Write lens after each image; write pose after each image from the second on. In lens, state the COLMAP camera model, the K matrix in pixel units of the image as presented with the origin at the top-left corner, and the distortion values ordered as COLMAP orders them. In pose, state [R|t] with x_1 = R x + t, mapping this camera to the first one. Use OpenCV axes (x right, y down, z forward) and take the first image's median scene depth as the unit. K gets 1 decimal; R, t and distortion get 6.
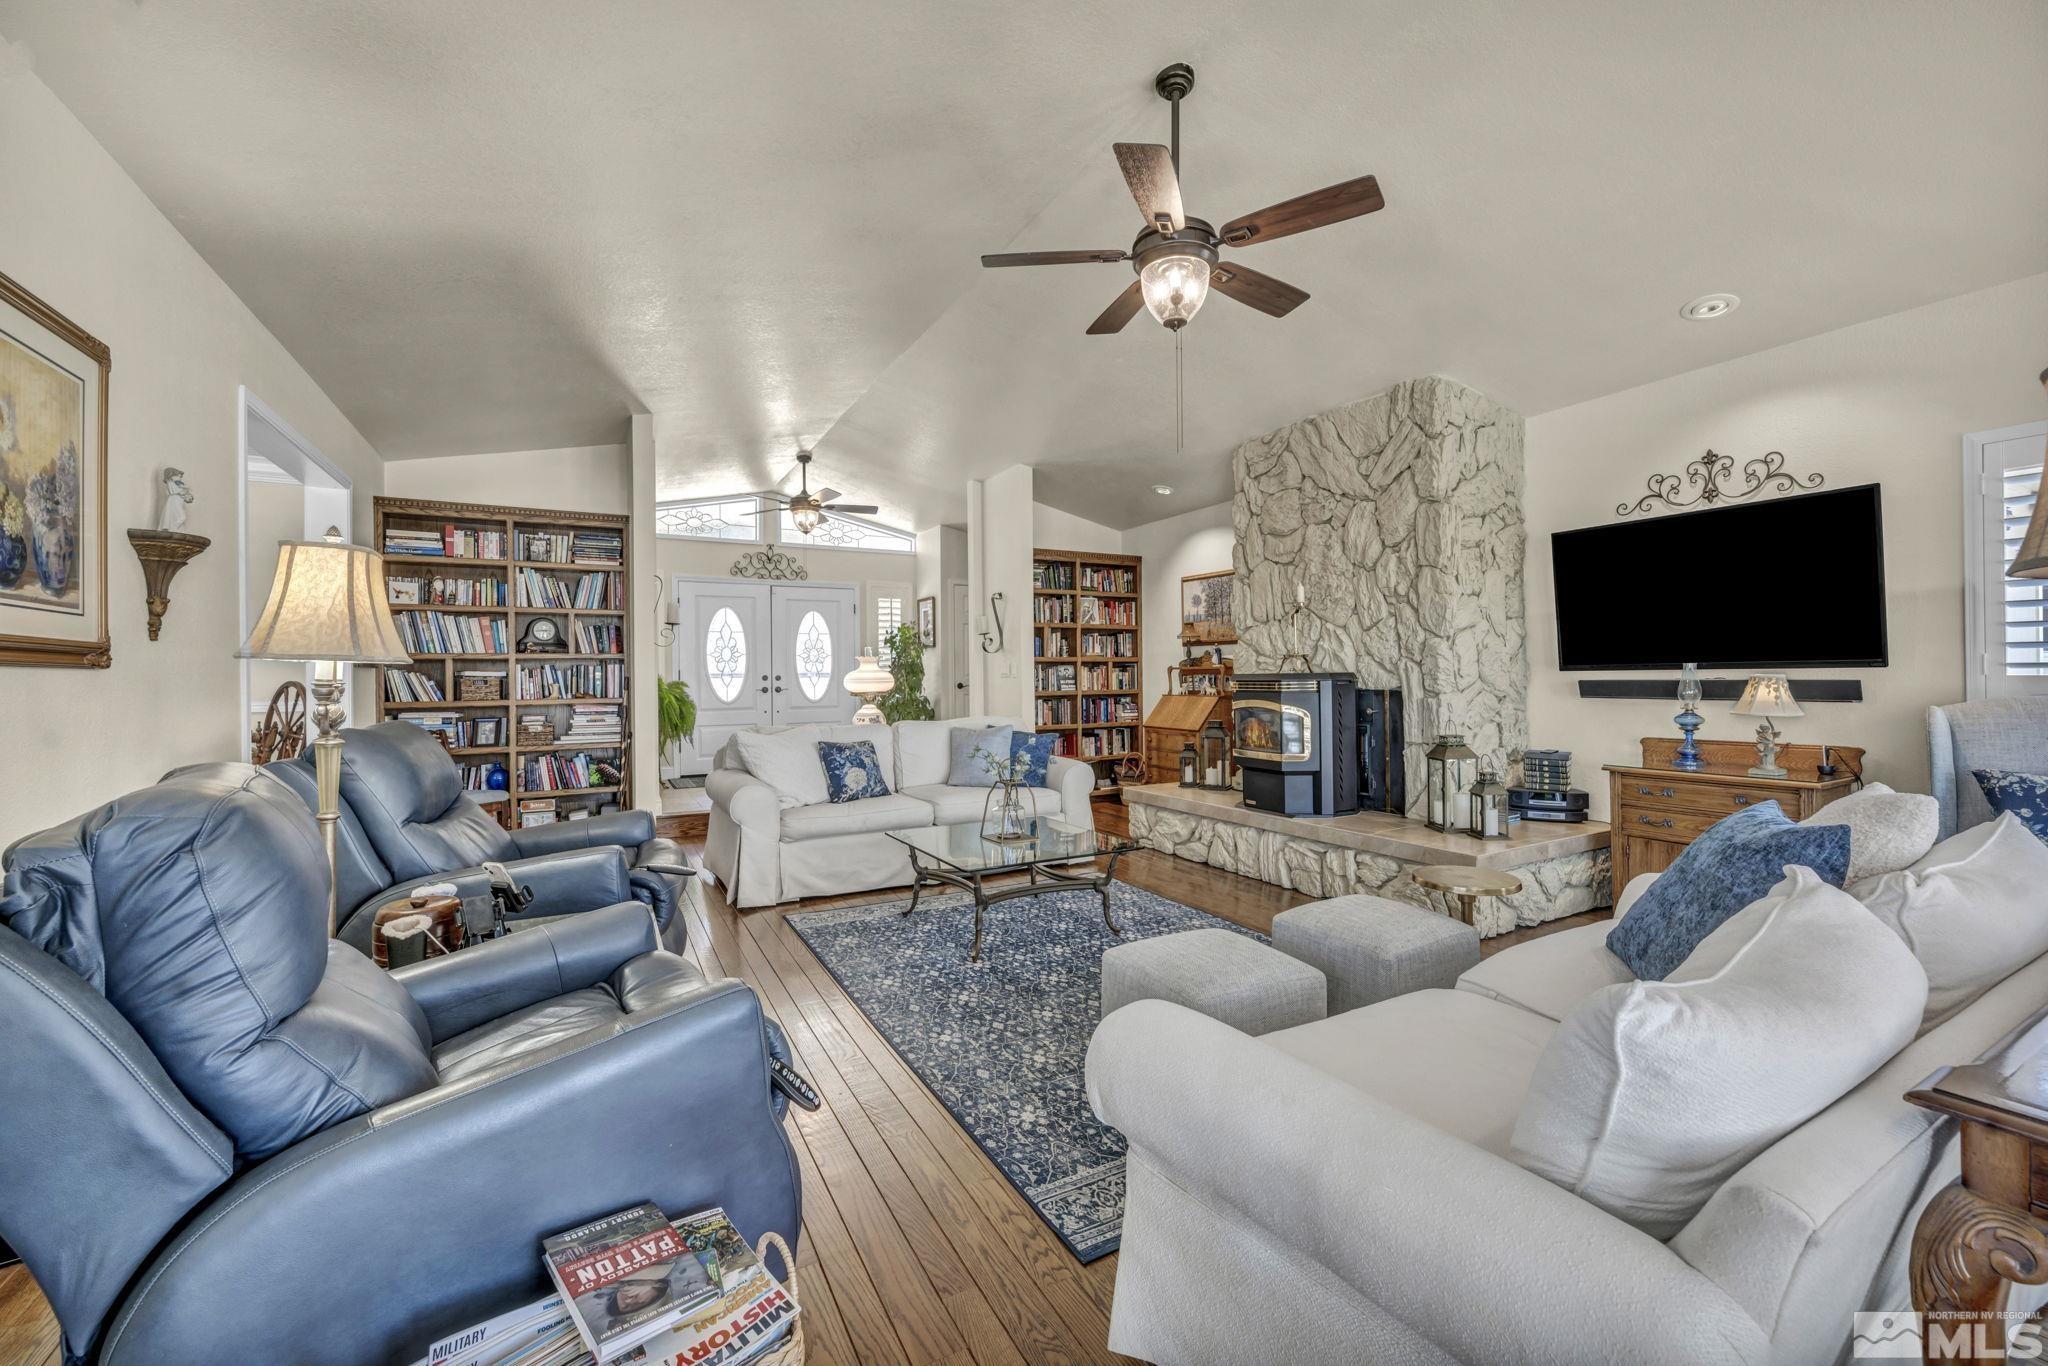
lens RADIAL K [[815.1, 0, 1022.7], [0, 815.1, 674.8], [0, 0, 1]] dist [0.002136, 0.000190]
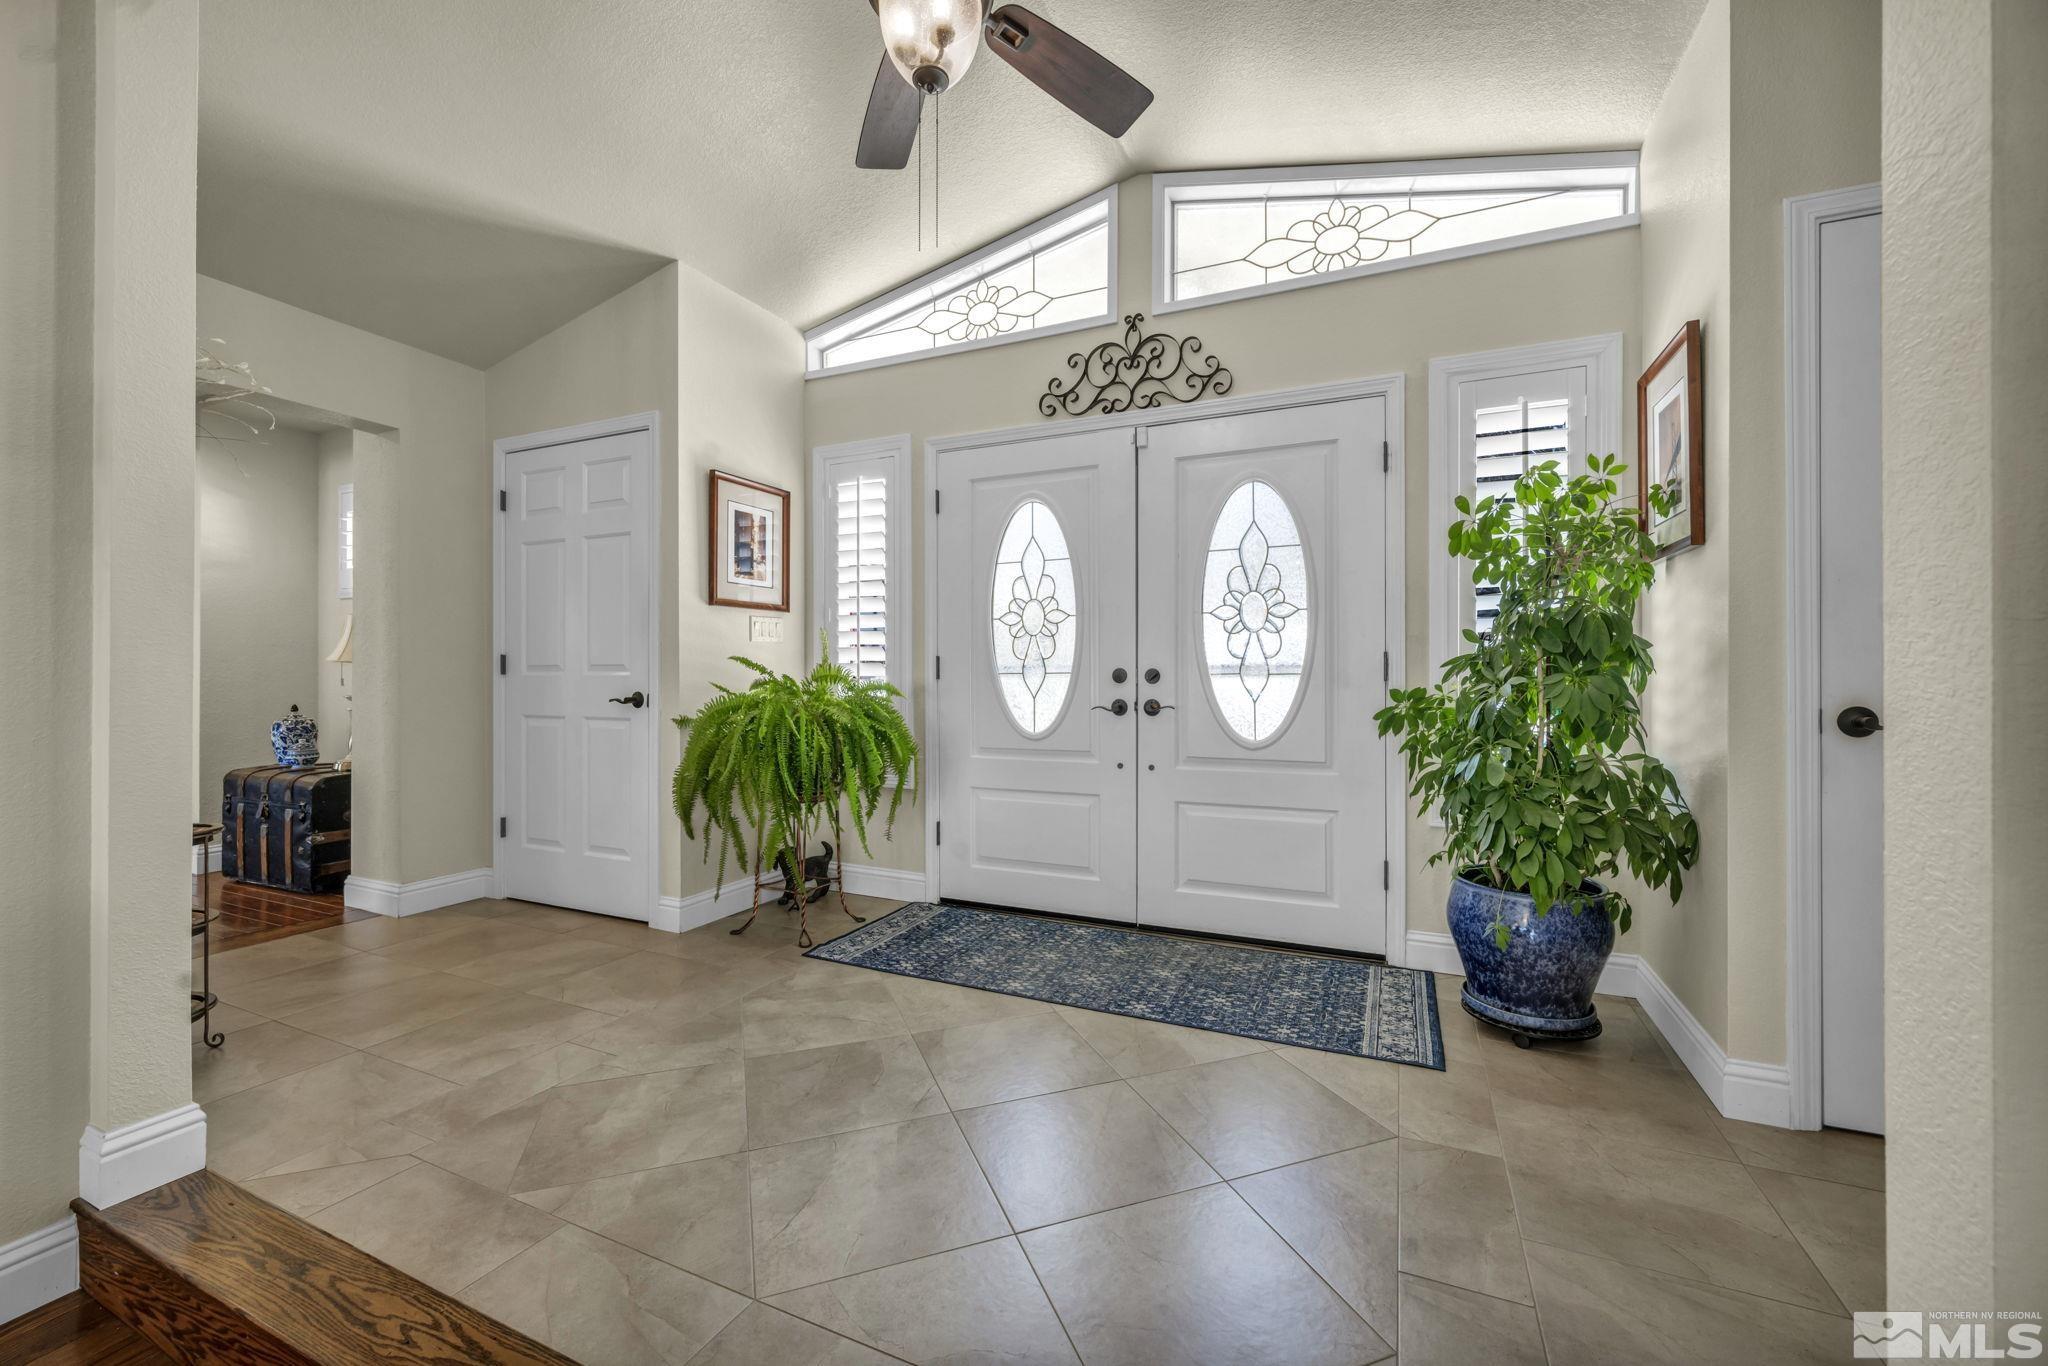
lens RADIAL K [[815.1, 0, 1029.1], [0, 815.1, 680.8], [0, 0, 1]] dist [0.002136, 0.000190]
pose [[0.599236, 0.009199, -0.800520, -0.043216], [-0.005583, 0.999958, 0.007312, 0.003819], [0.800553, 0.000088, 0.599262, 0.798473]]
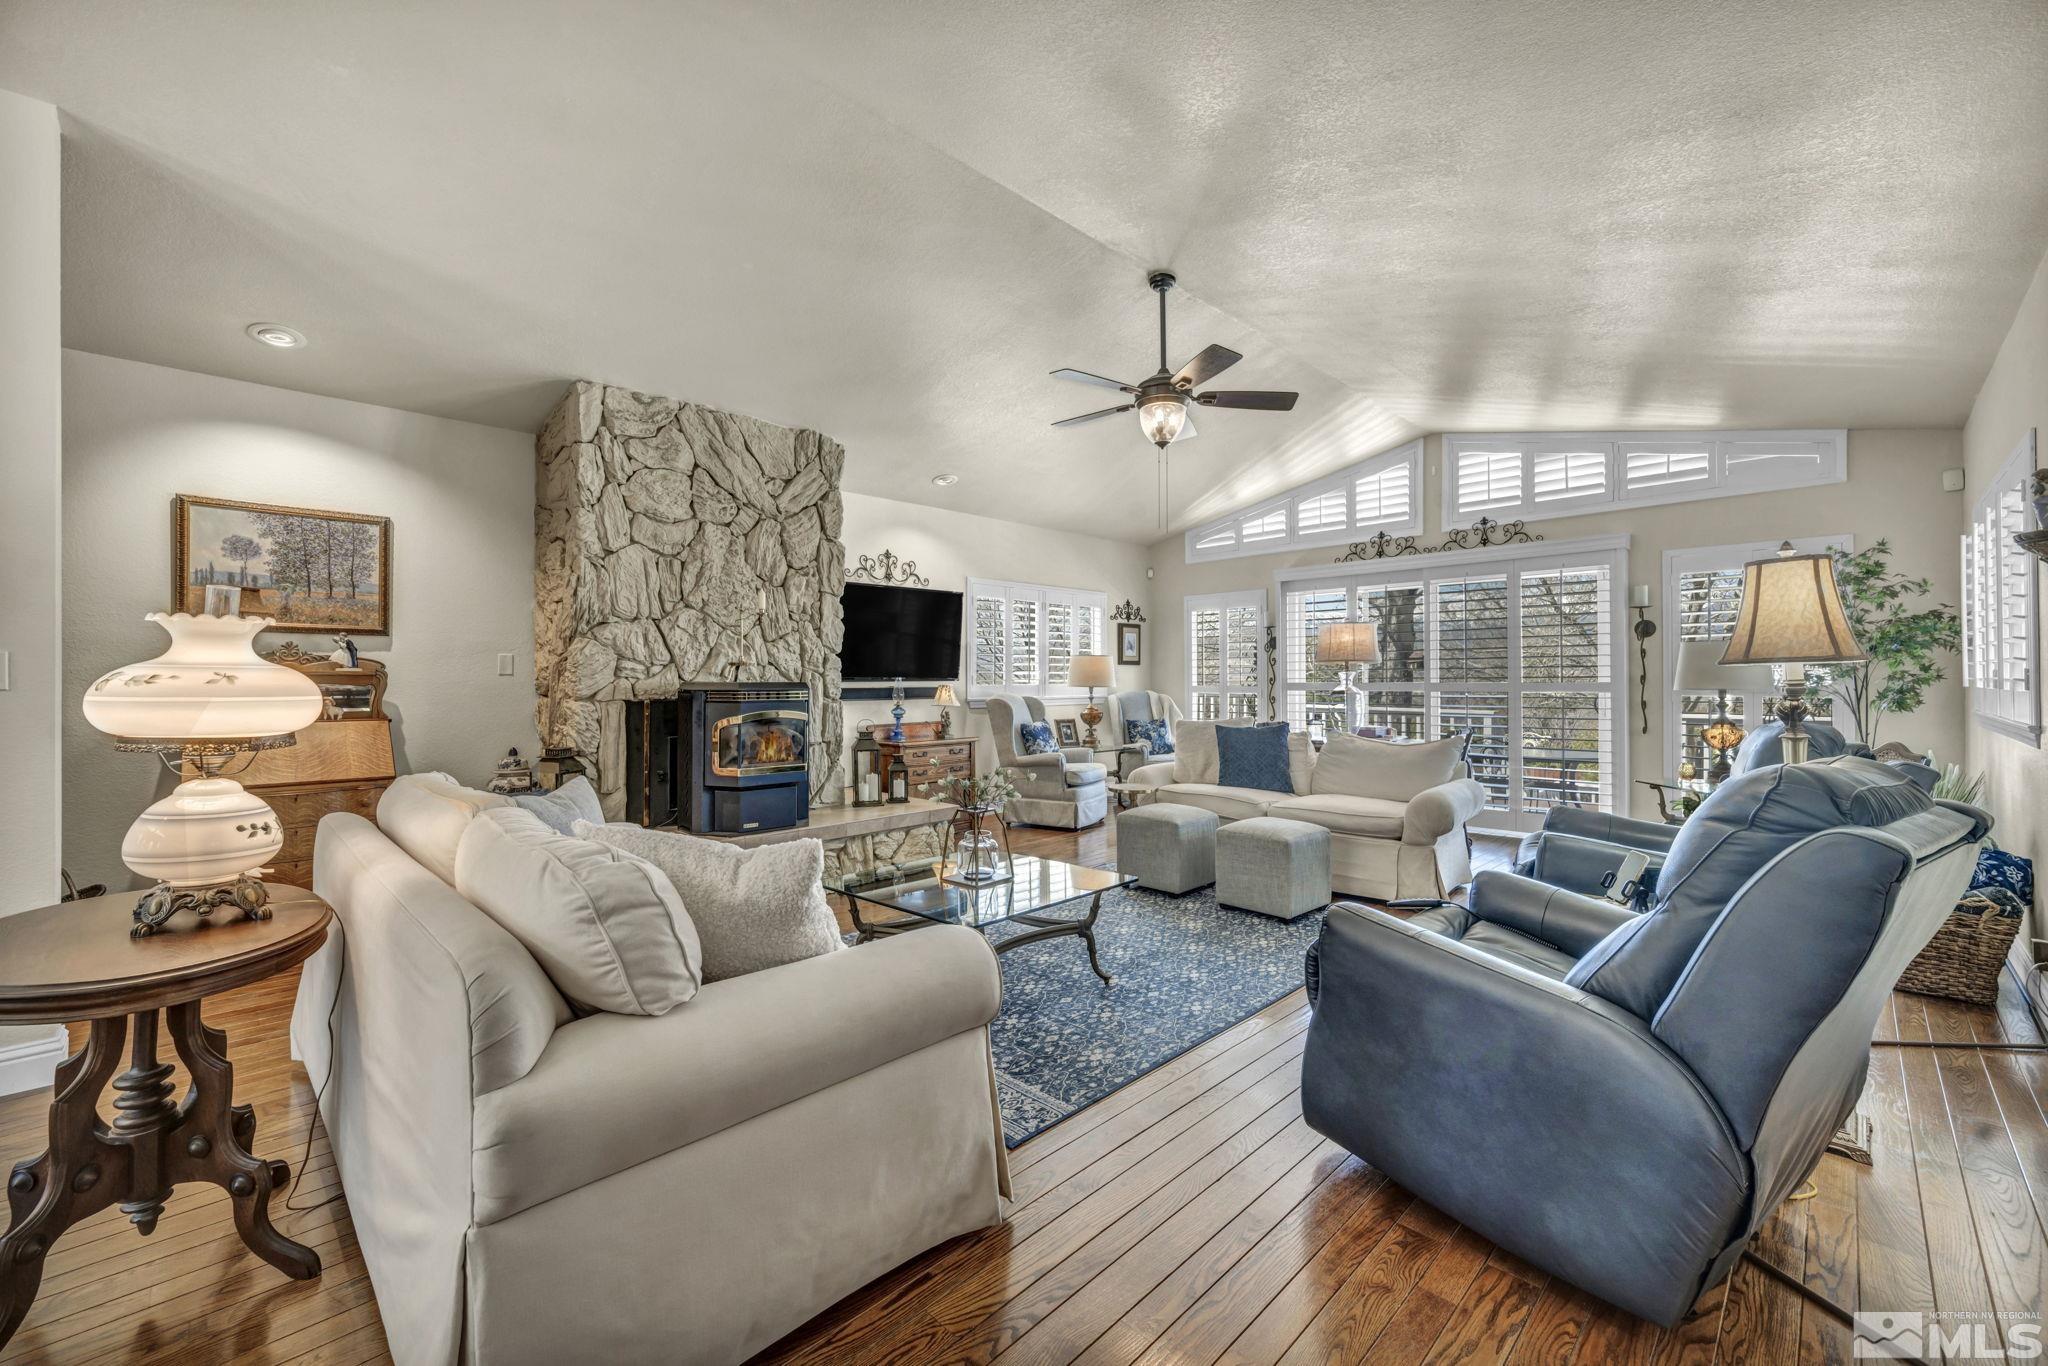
lens RADIAL K [[815.1, 0, 1027.9], [0, 815.1, 679.2], [0, 0, 1]] dist [0.002136, 0.000190]
pose [[-0.284775, 0.010131, 0.958541, -0.626466], [0.002876, 0.999949, -0.009714, 0.004464], [-0.958590, -0.000010, -0.284789, 0.898398]]
